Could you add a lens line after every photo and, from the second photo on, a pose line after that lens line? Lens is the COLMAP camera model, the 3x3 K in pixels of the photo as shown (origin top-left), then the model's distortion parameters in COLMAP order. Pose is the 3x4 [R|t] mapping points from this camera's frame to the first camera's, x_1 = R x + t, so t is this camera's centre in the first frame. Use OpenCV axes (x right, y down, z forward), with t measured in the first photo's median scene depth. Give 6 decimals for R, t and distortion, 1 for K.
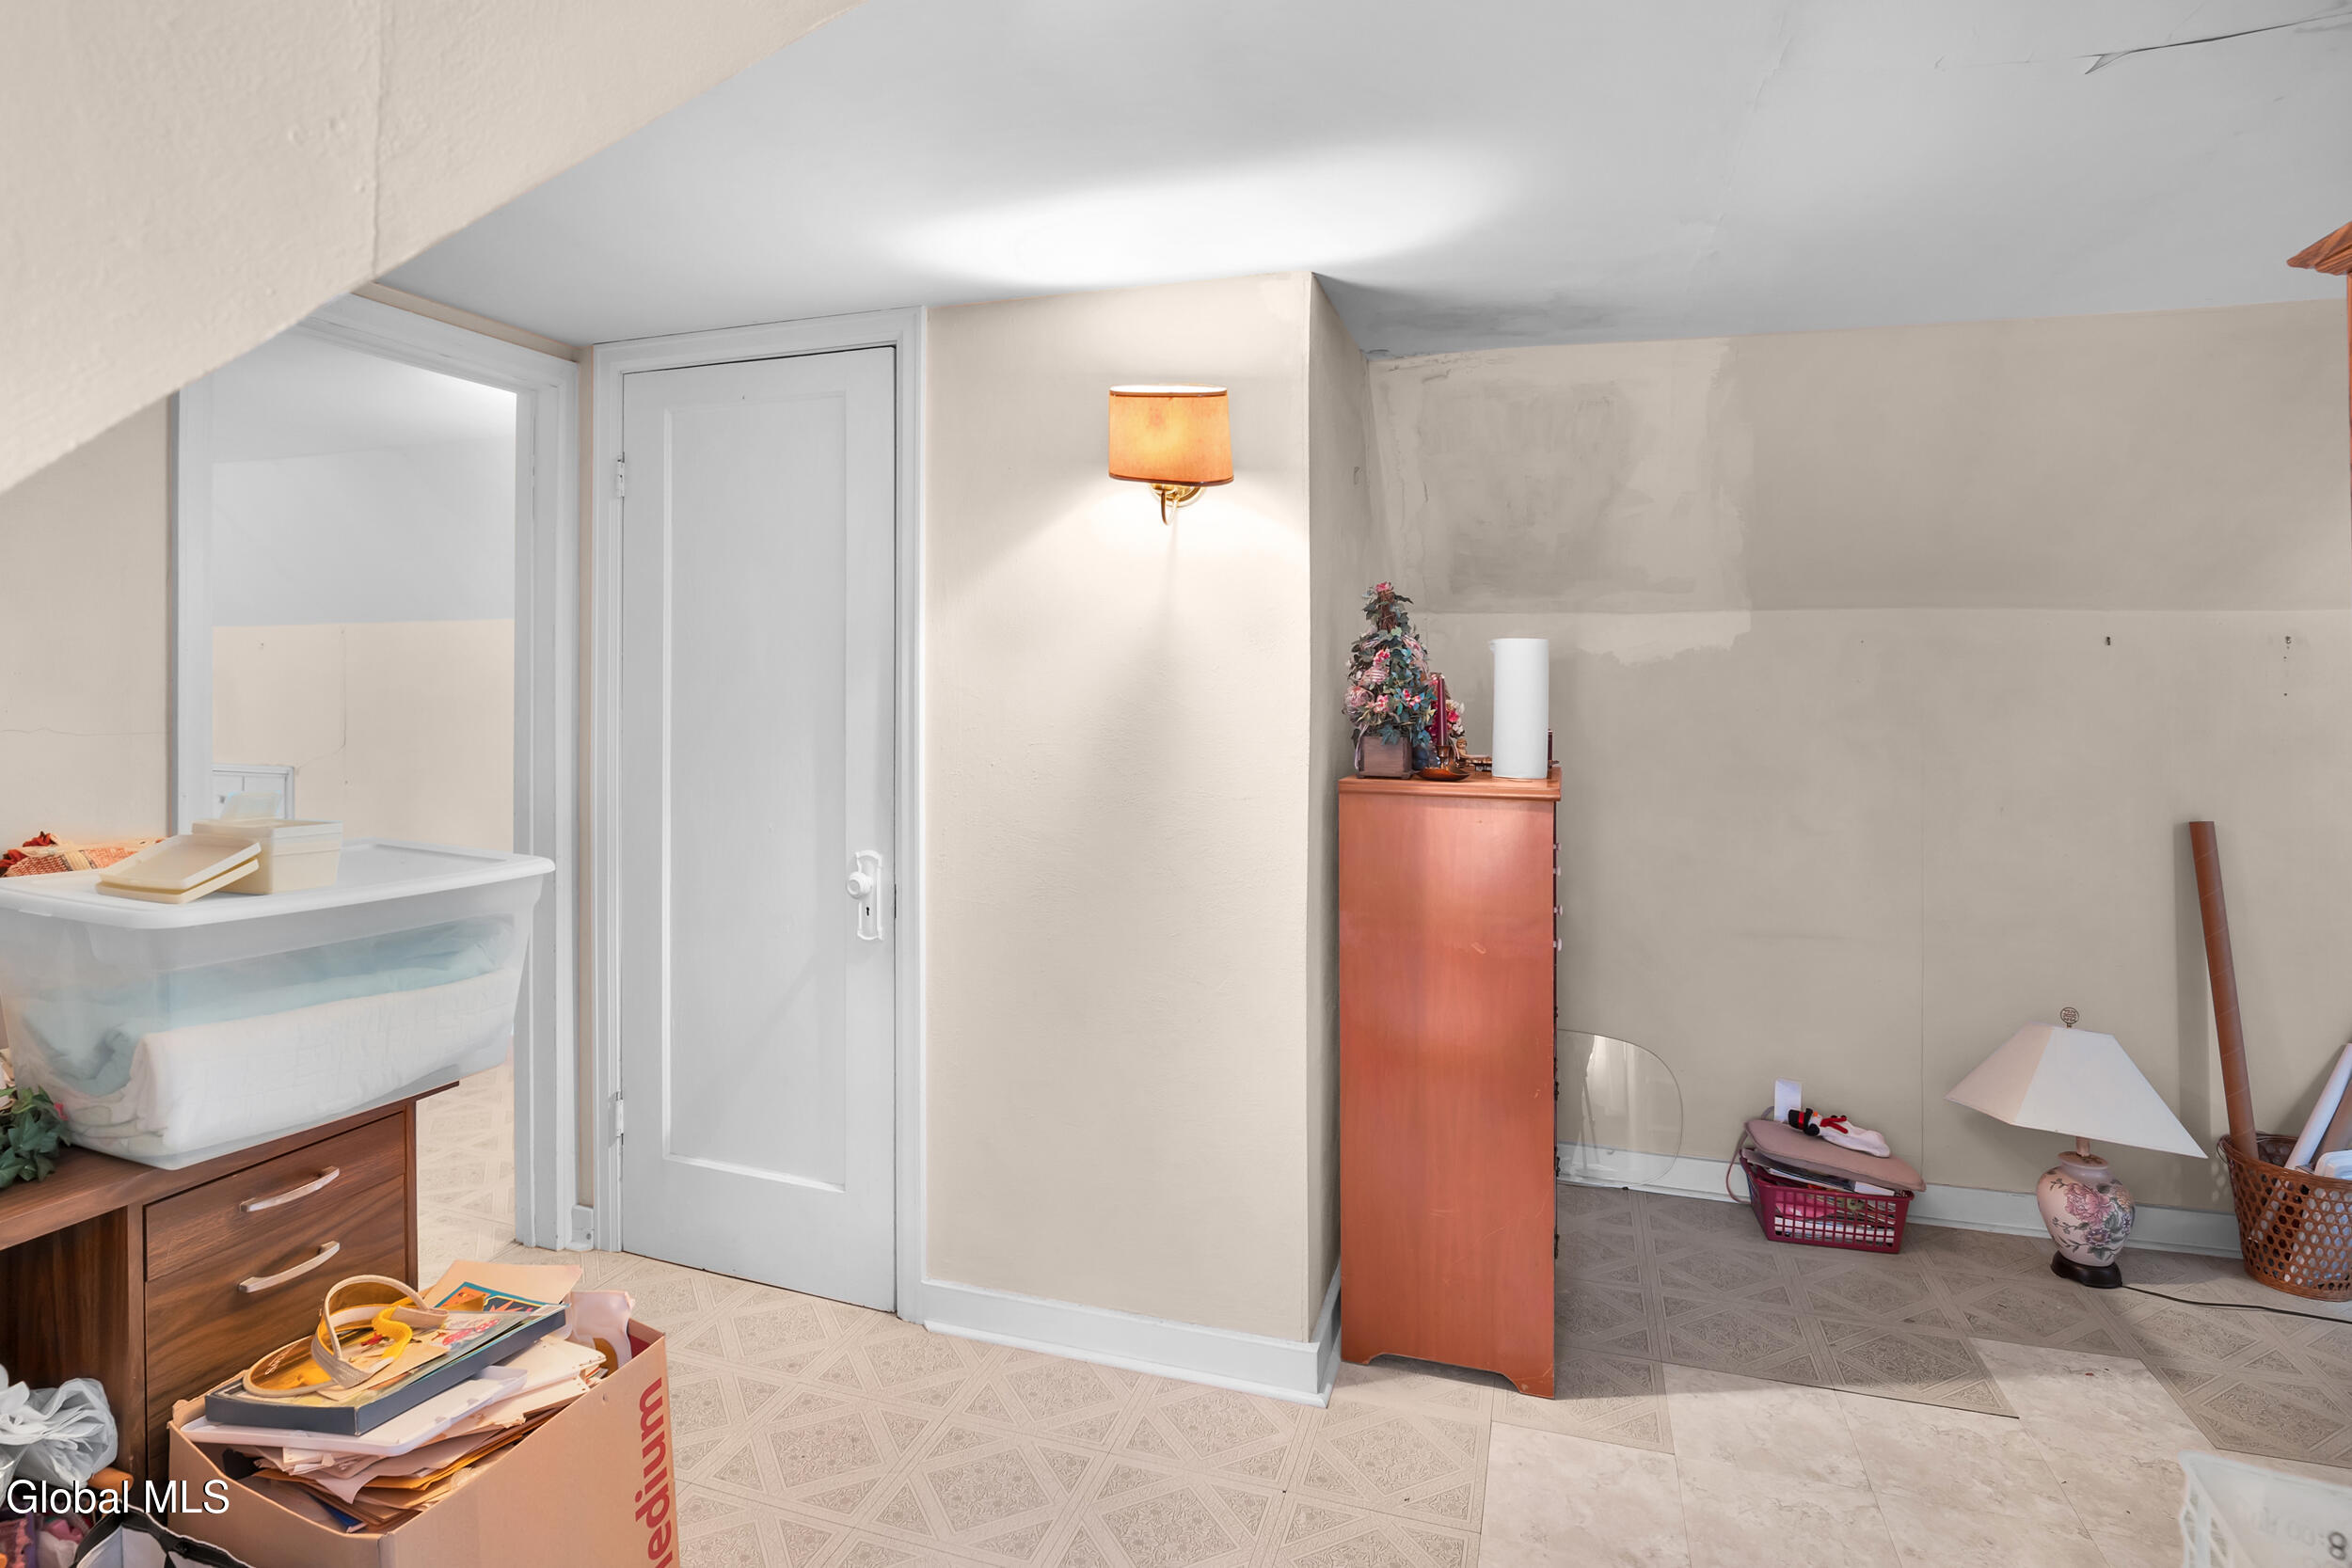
lens RADIAL K [[1146.6, 0, 1180.2], [0, 1146.6, 704.4], [0, 0, 1]] dist [-0.030620, 0.007017]
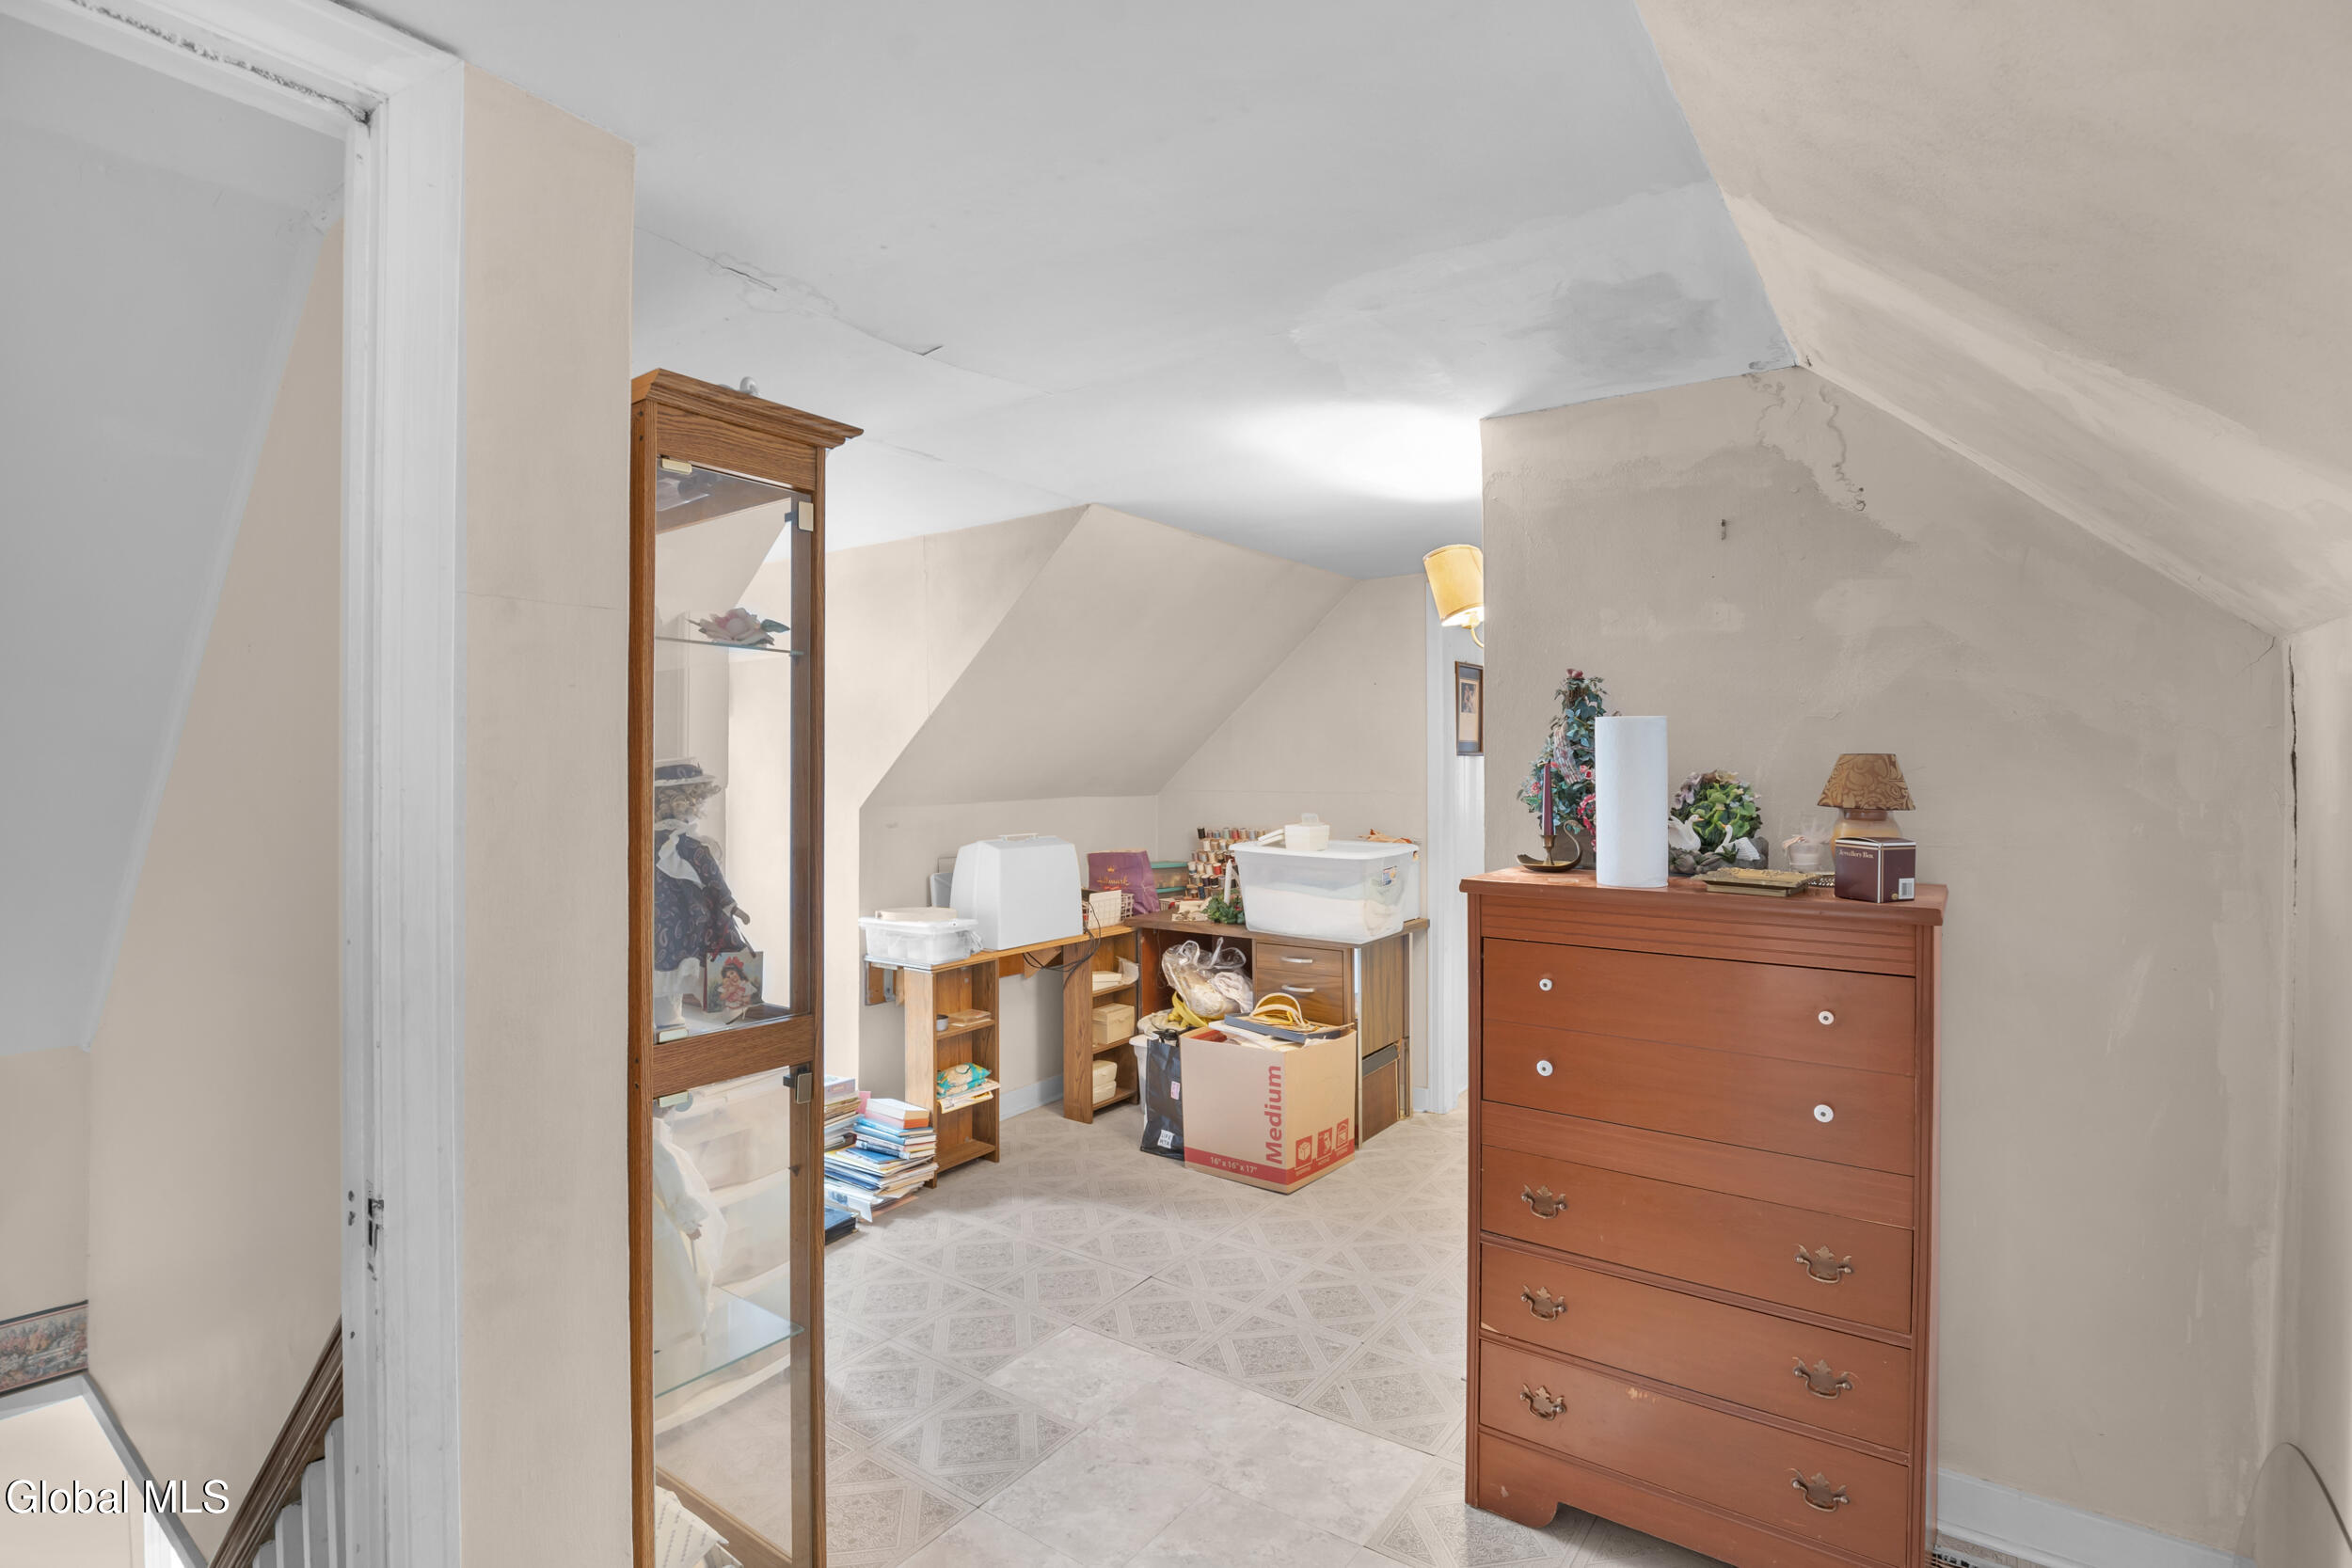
lens RADIAL K [[1153.4, 0, 1167.3], [0, 1153.4, 740.5], [0, 0, 1]] dist [-0.022554, 0.002255]
pose [[-0.295548, -0.013705, -0.955230, 1.932717], [0.012987, 0.999747, -0.018362, -0.047167], [0.955240, -0.017833, -0.295295, 1.506054]]
